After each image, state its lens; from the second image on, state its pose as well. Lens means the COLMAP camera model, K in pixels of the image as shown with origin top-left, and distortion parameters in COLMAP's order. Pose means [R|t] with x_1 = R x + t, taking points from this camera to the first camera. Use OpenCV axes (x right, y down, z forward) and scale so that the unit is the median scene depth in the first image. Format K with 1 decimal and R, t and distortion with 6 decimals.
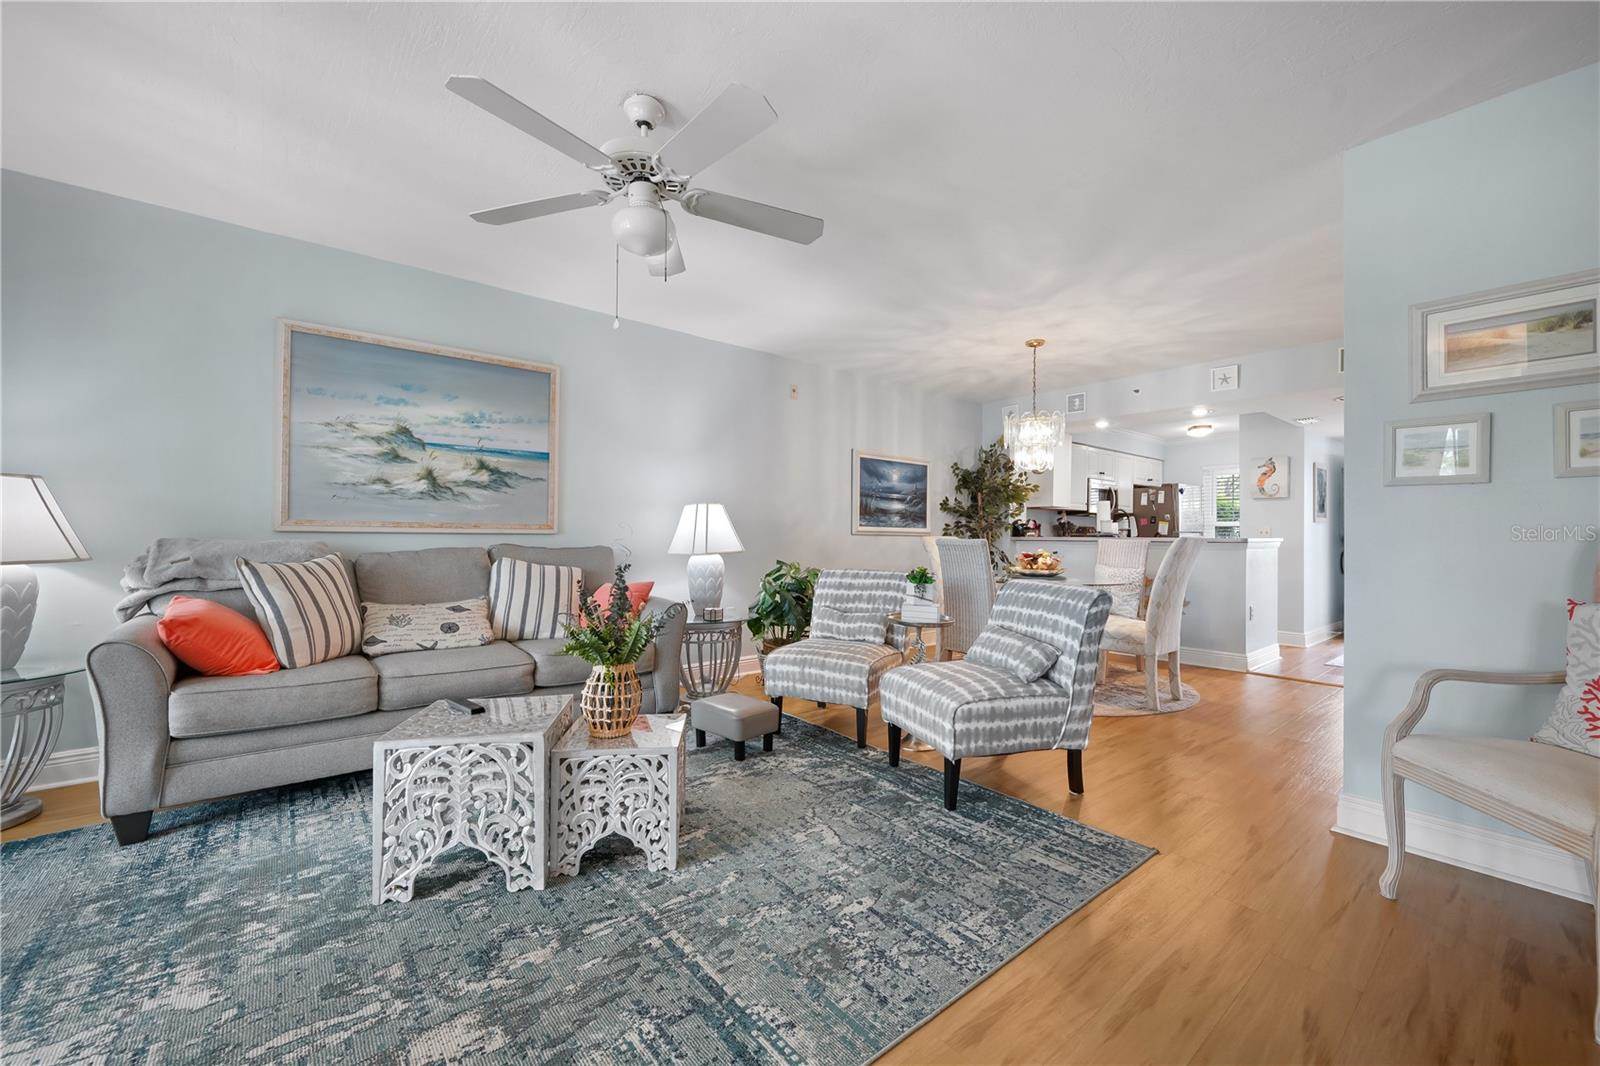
lens RADIAL K [[640.2, 0, 804.0], [0, 640.2, 528.9], [0, 0, 1]] dist [0.001659, 0.000097]
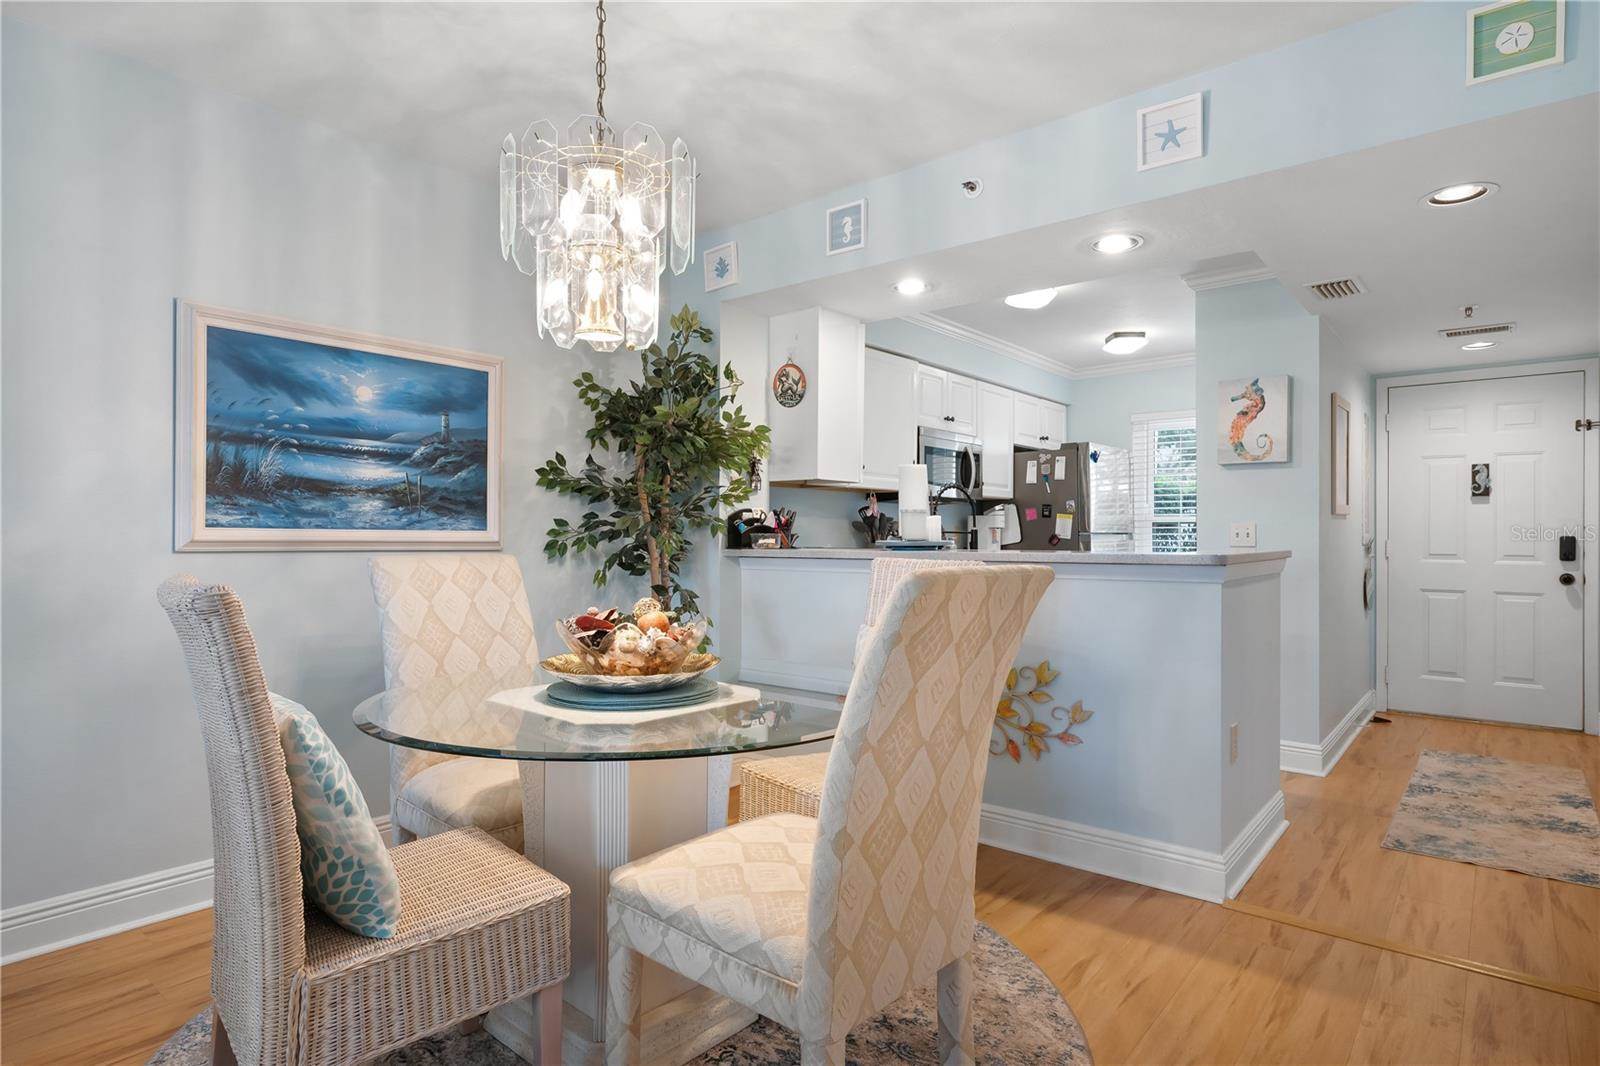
lens RADIAL K [[855.1, 0, 806.4], [0, 855.1, 534.3], [0, 0, 1]] dist [0.000355, -0.000220]
pose [[0.983237, -0.005929, 0.182238, 0.500387], [0.004262, 0.999945, 0.009539, -0.005210], [-0.182284, -0.008602, 0.983208, 0.769421]]
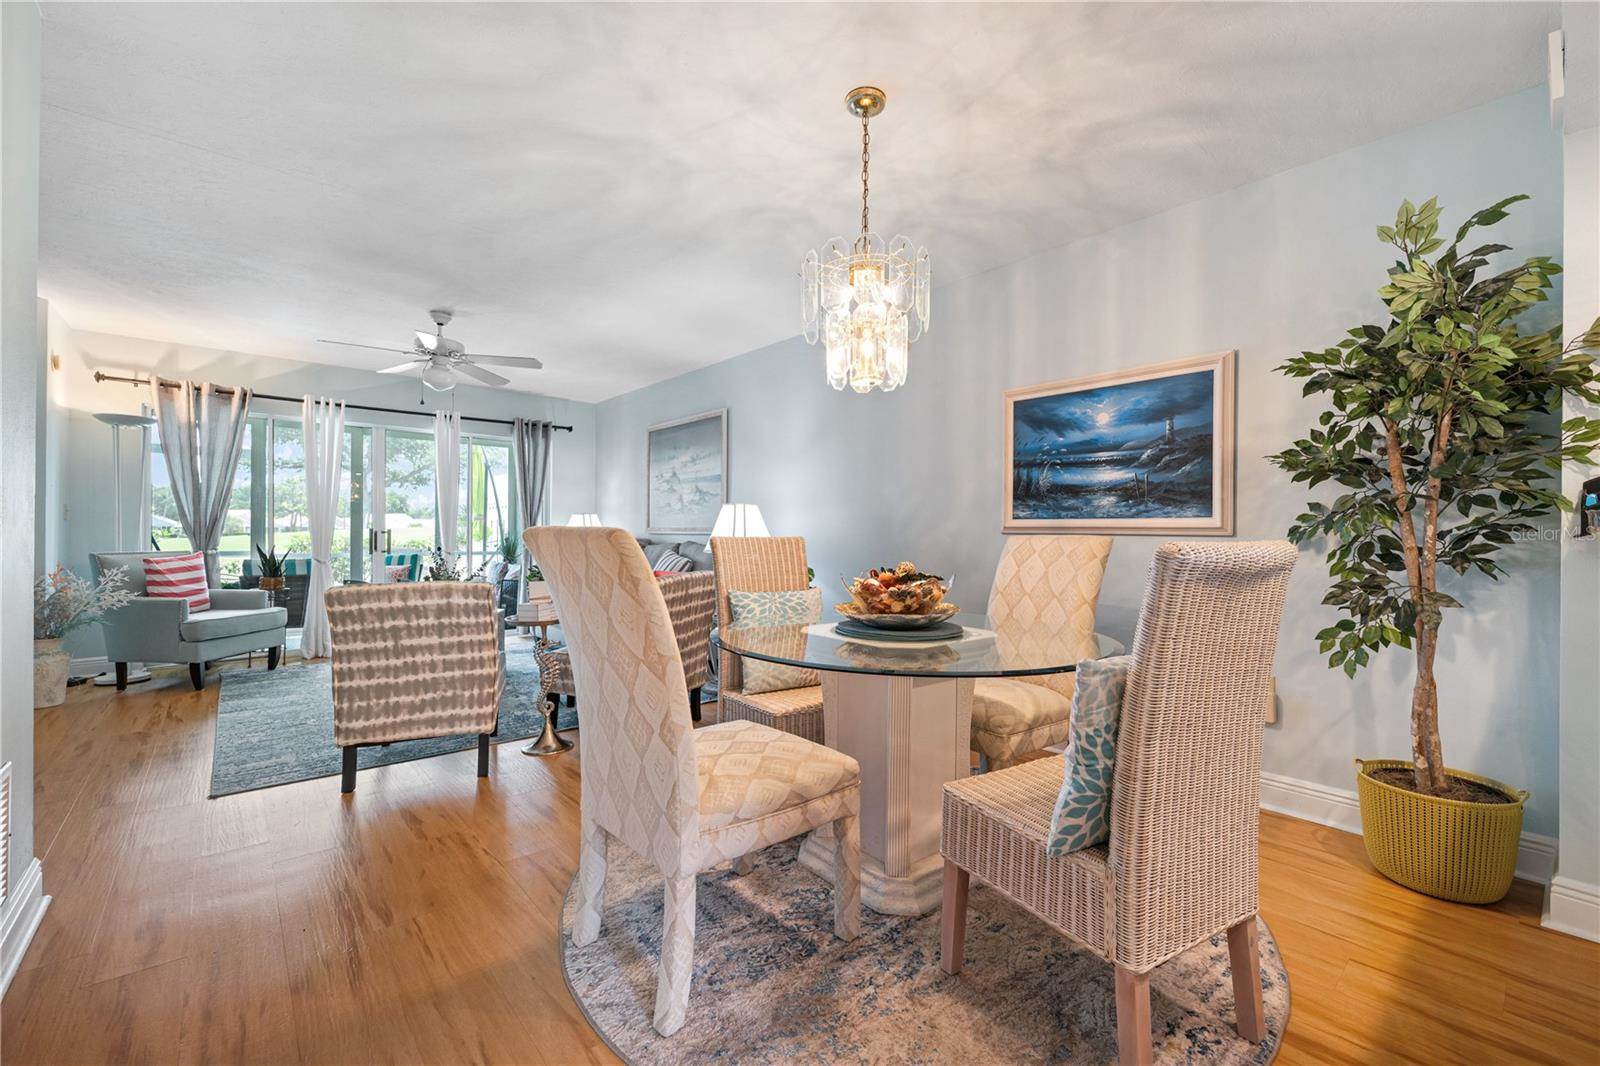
lens RADIAL K [[657.1, 0, 800.0], [0, 657.1, 533.0], [0, 0, 1]] dist [-0.001925, -0.000182]
pose [[0.021392, -0.010913, -0.999712, 1.073973], [0.003691, 0.999934, -0.010837, 0.022425], [0.999764, -0.003458, 0.021431, 1.240623]]
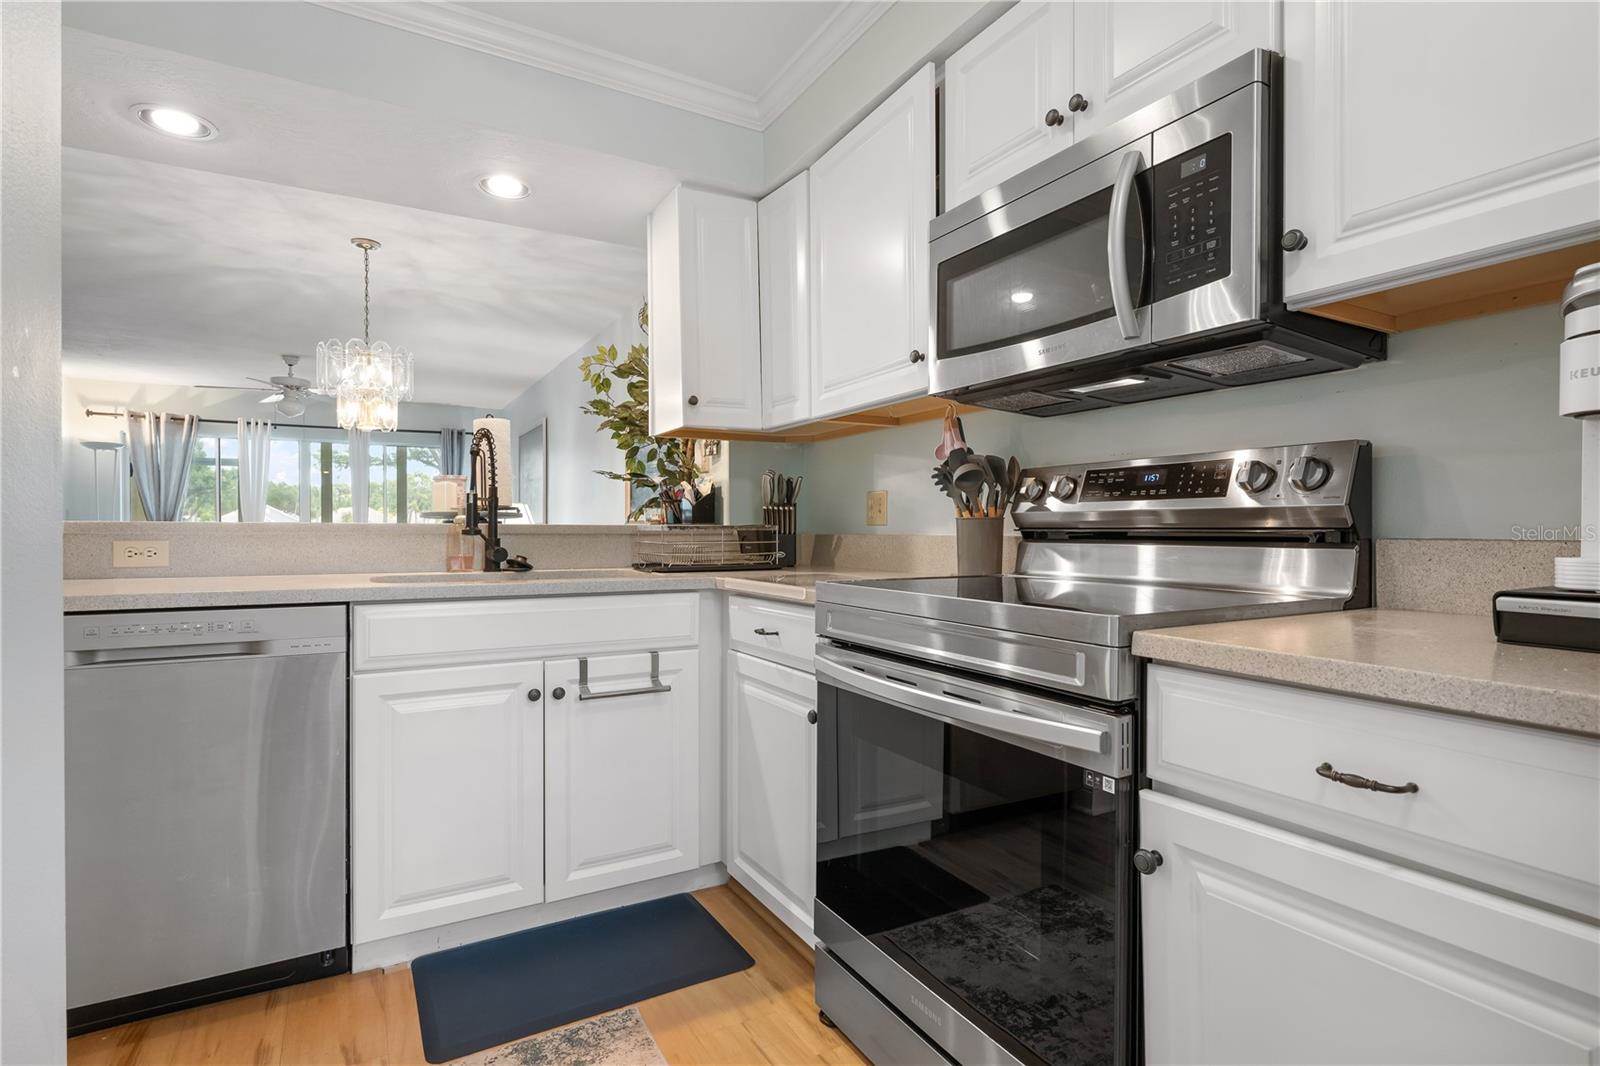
lens RADIAL K [[780.1, 0, 798.6], [0, 780.1, 532.1], [0, 0, 1]] dist [-0.001510, -0.000086]
pose [[-0.179143, -0.002256, -0.983820, 1.450142], [0.009215, 0.999950, -0.003971, 0.035670], [0.983780, -0.009777, -0.179113, 2.114094]]
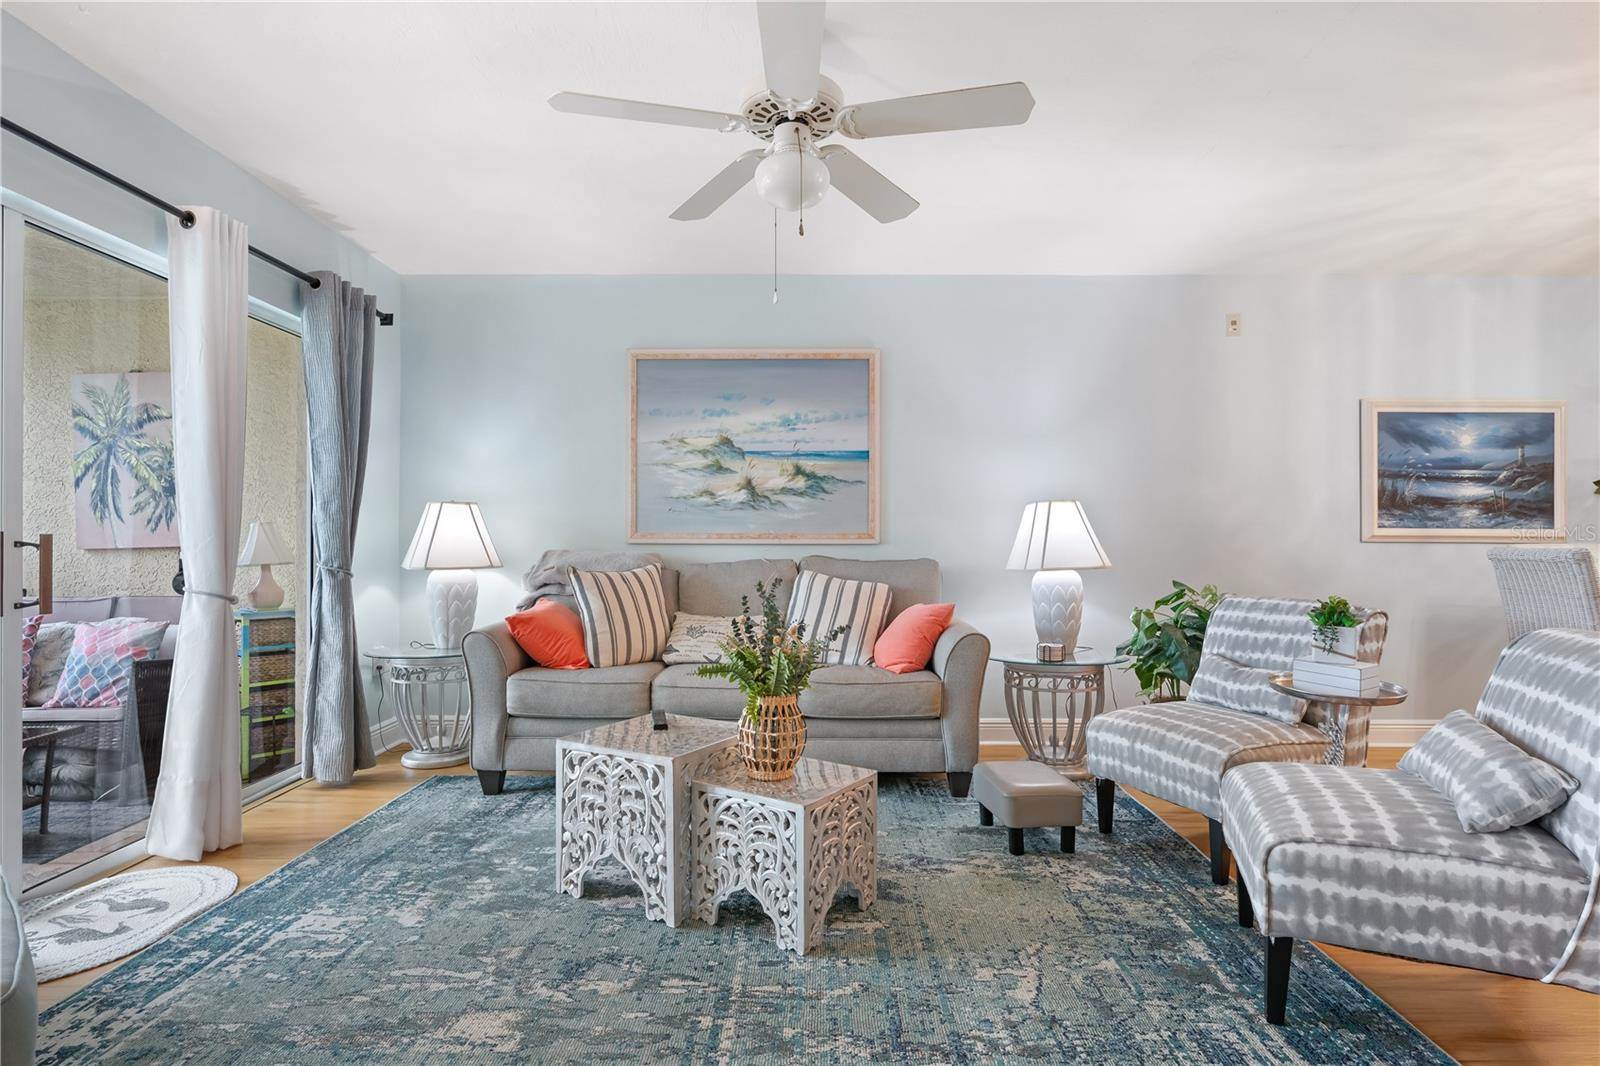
lens RADIAL K [[804.8, 0, 803.2], [0, 804.8, 536.4], [0, 0, 1]] dist [-0.001224, 0.000335]
pose [[0.758262, -0.013515, -0.651810, 0.264783], [0.012063, 0.999905, -0.006699, 0.003646], [0.651839, -0.002783, 0.758353, 0.127397]]
